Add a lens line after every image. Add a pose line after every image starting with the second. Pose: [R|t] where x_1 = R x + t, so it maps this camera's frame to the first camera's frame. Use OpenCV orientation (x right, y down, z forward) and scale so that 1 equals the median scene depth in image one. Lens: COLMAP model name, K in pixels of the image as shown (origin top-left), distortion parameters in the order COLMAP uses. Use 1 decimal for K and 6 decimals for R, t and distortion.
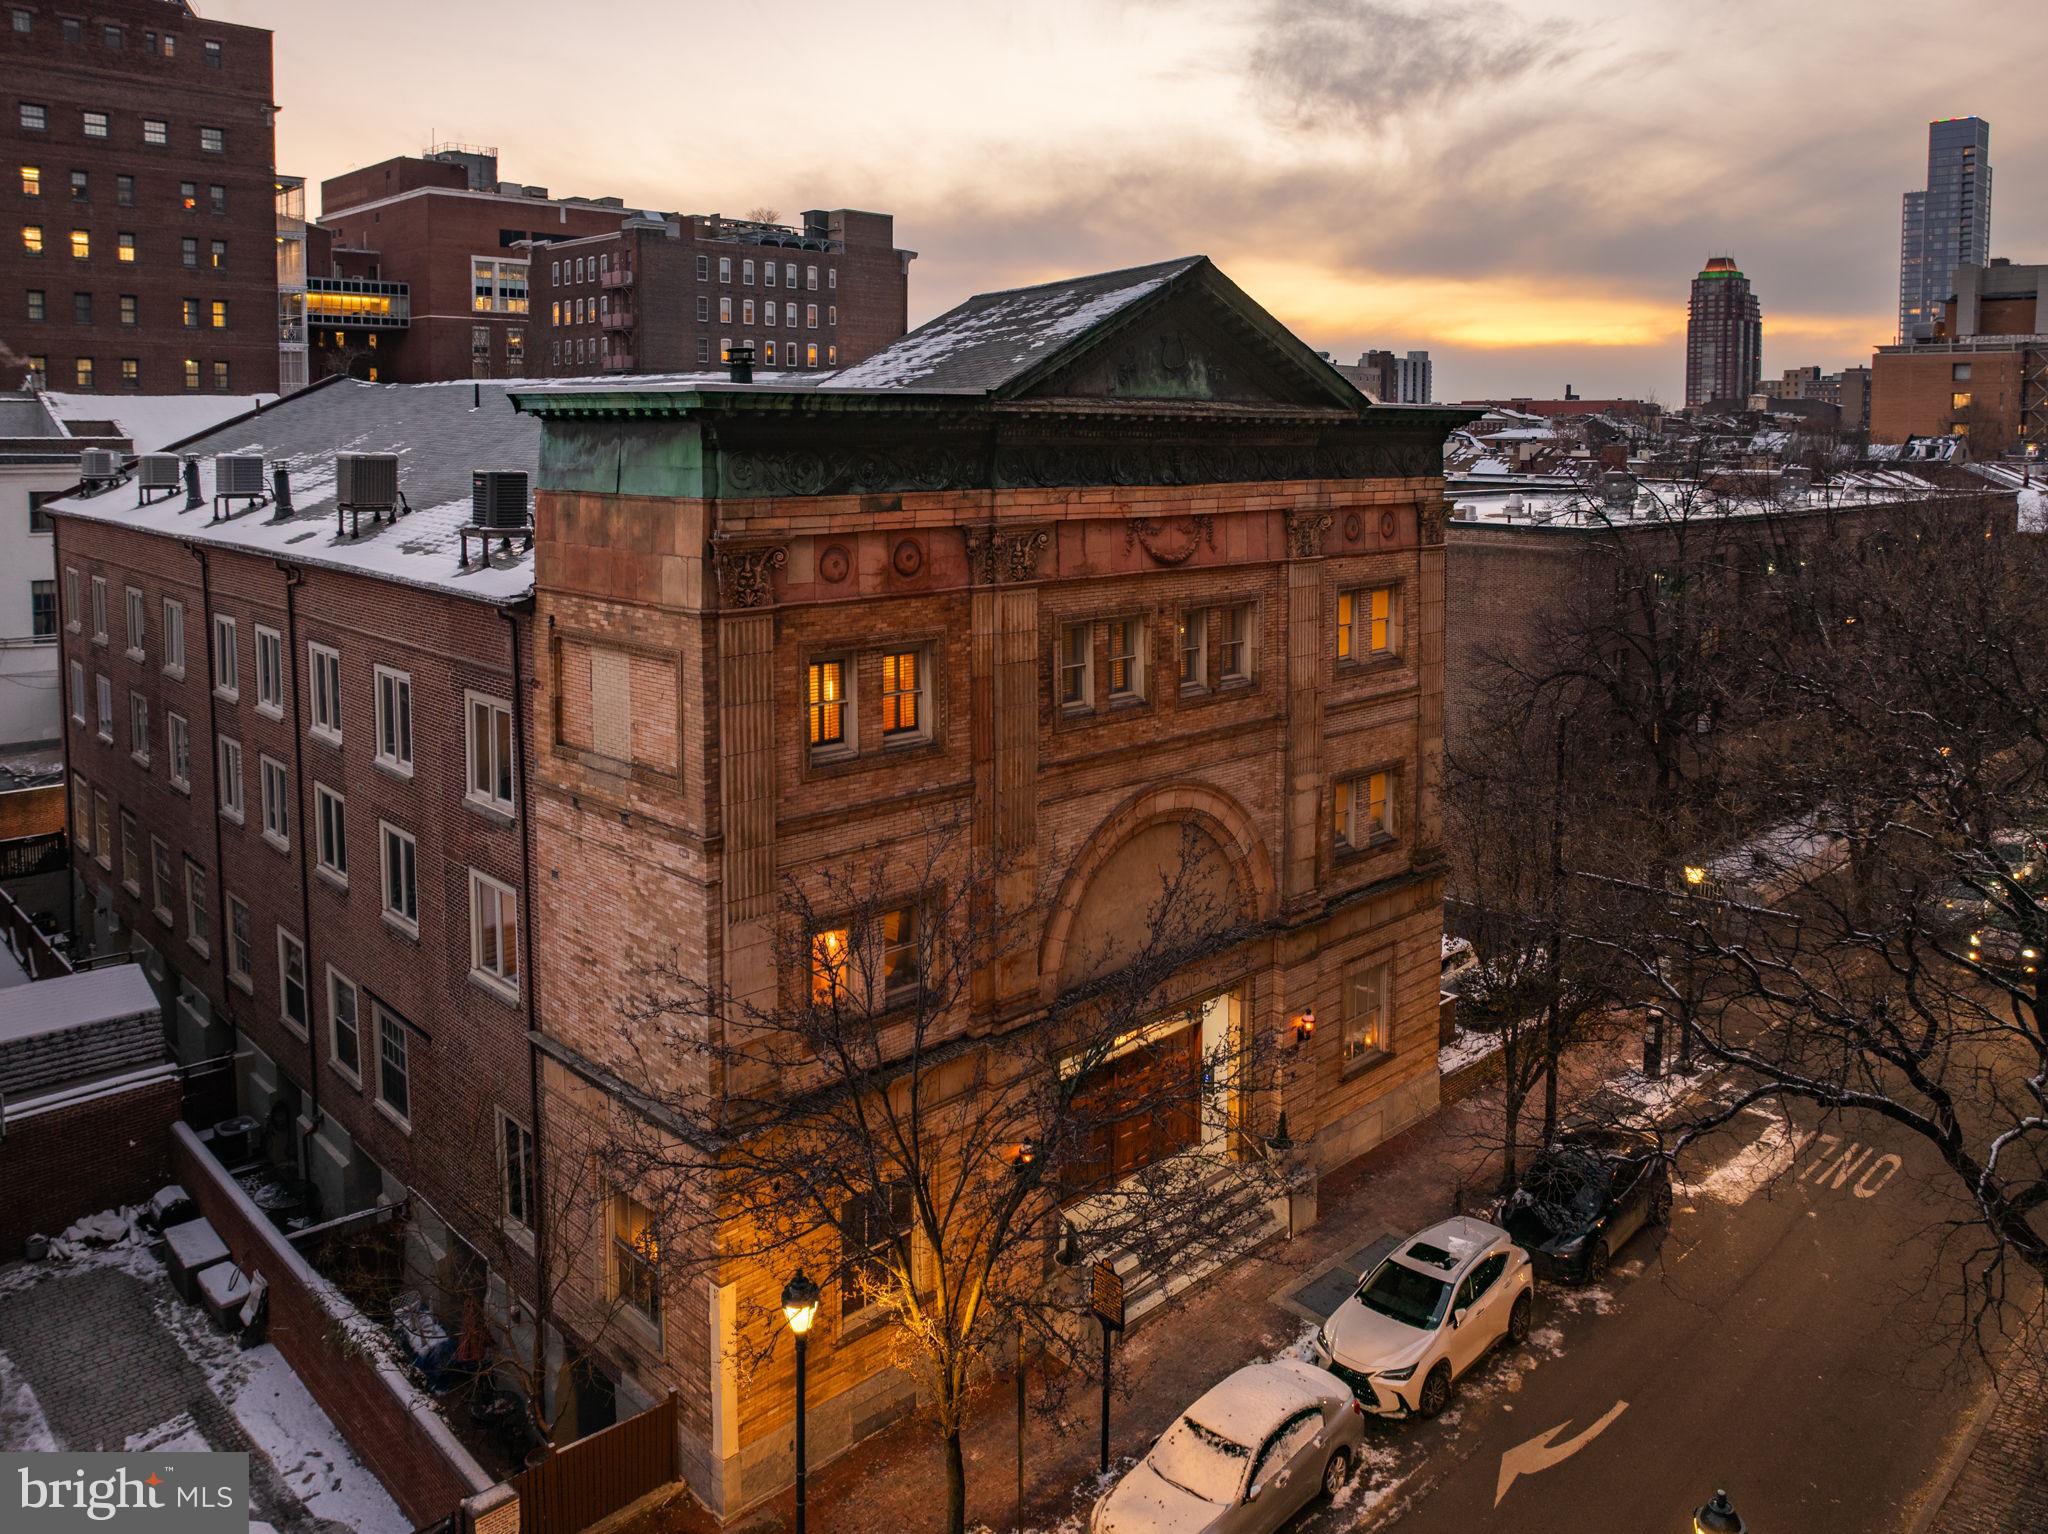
lens RADIAL K [[1490.5, 0, 1034.5], [0, 1490.5, 590.0], [0, 0, 1]] dist [-0.021958, -0.005512]
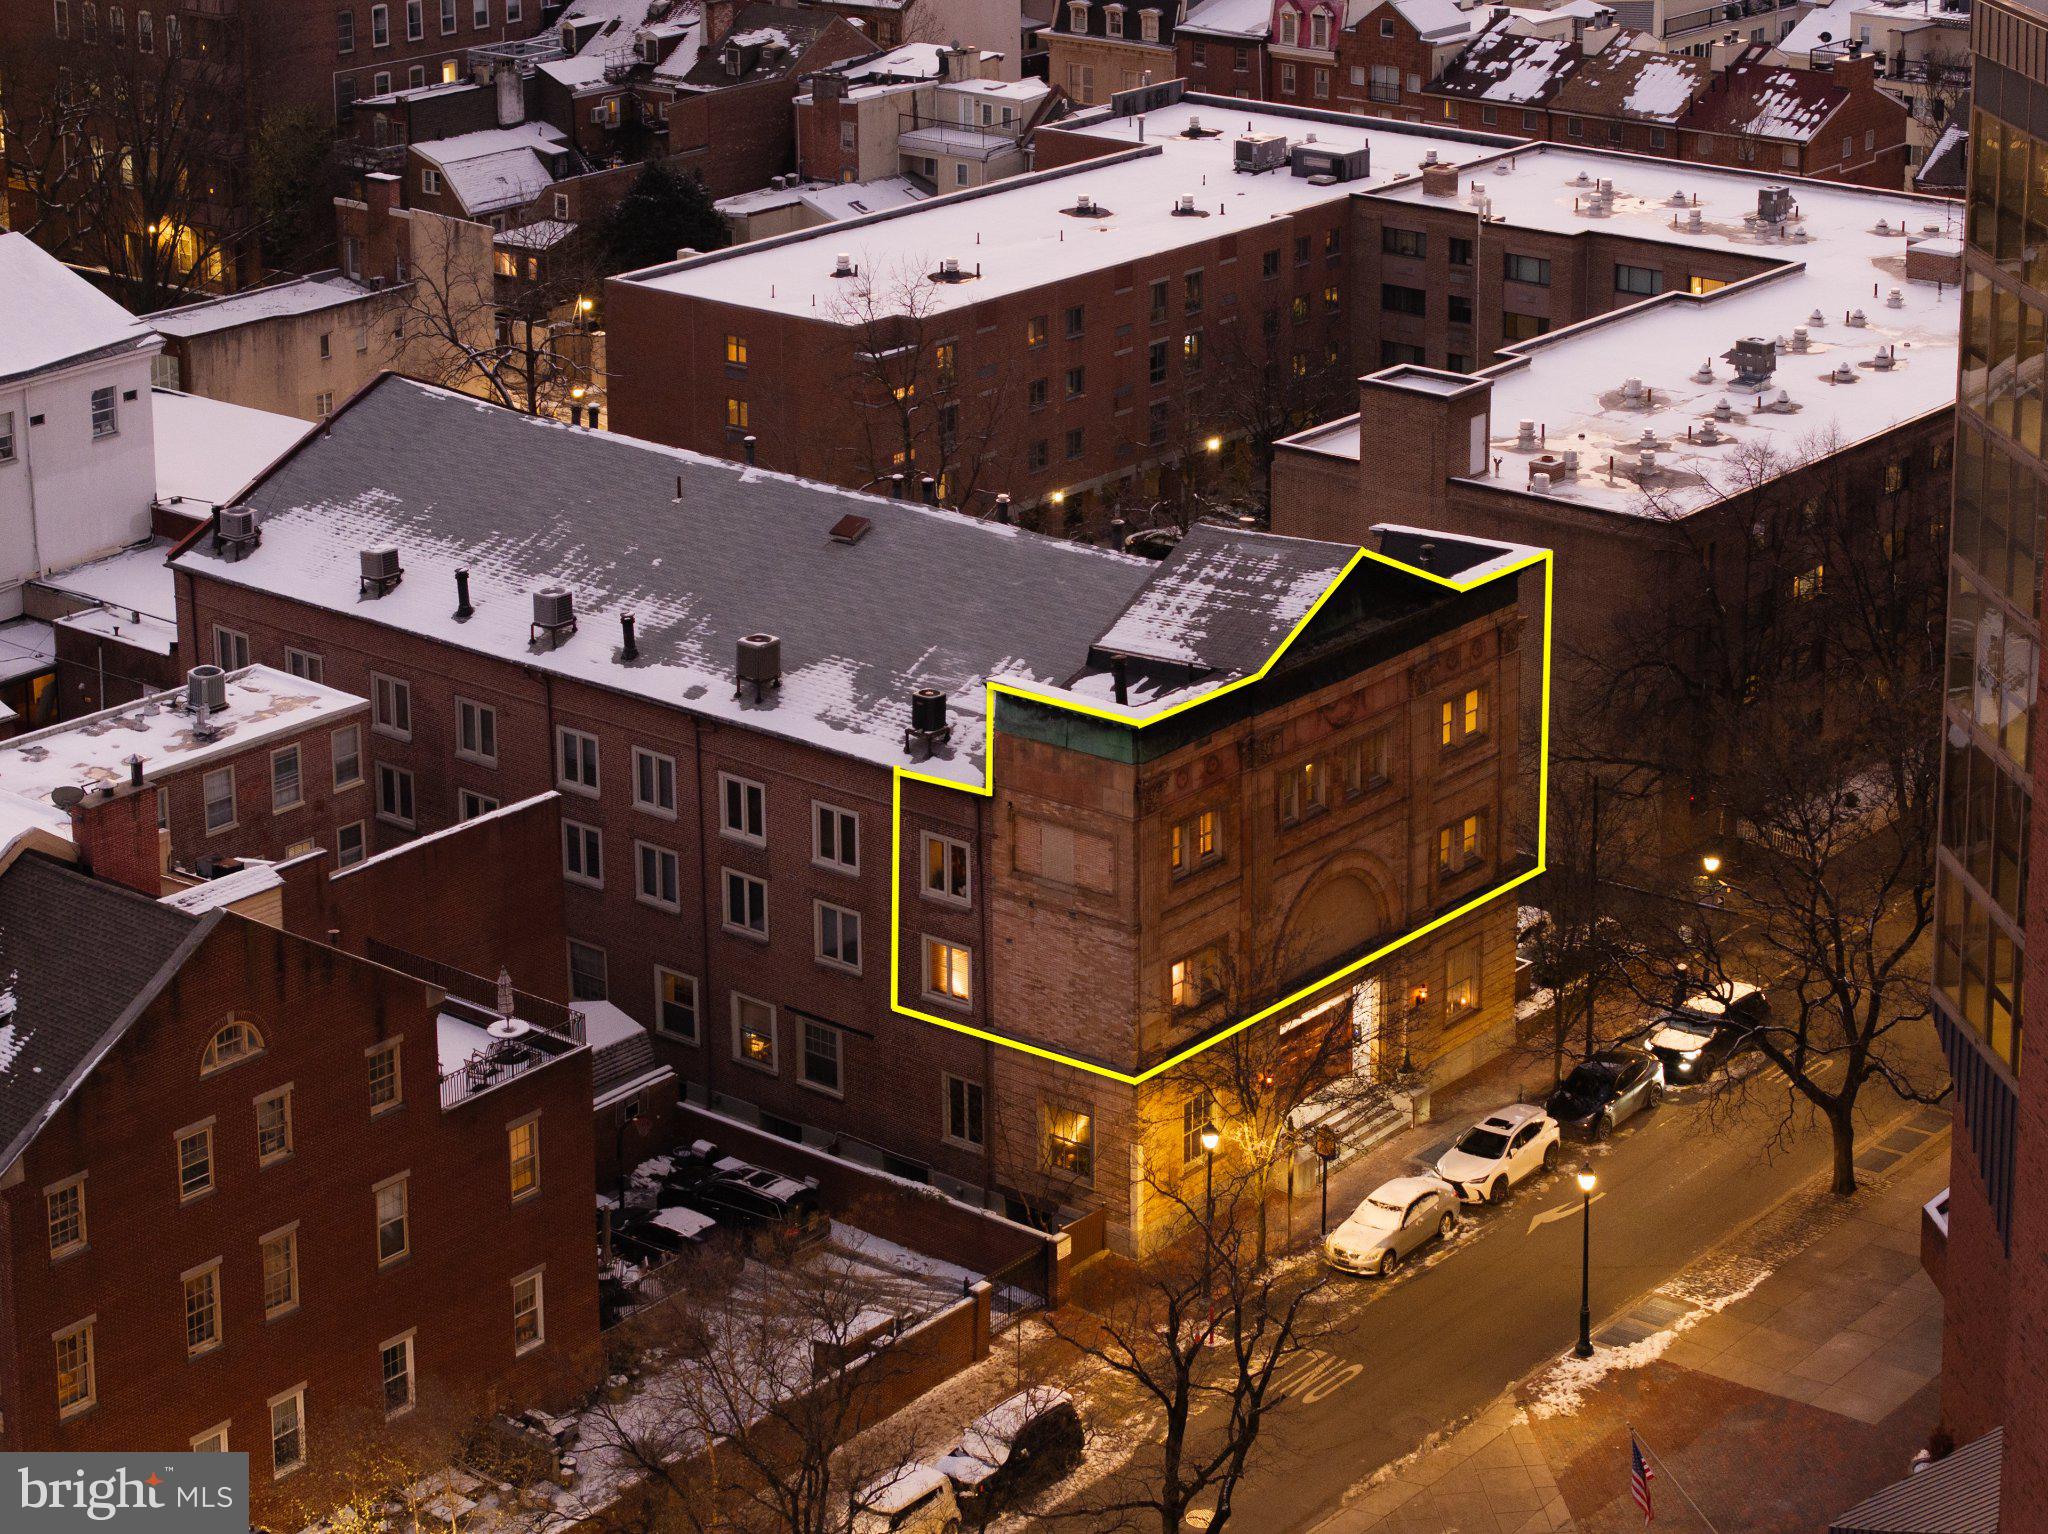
lens RADIAL K [[4160.4, 0, 1024.5], [0, 4160.4, 767.0], [0, 0, 1]] dist [-0.064667, 0.000000]
pose [[0.993236, -0.050382, 0.104611, -0.775094], [0.023925, 0.970424, 0.240216, -1.141257], [-0.113620, -0.236089, 0.965066, -3.552798]]
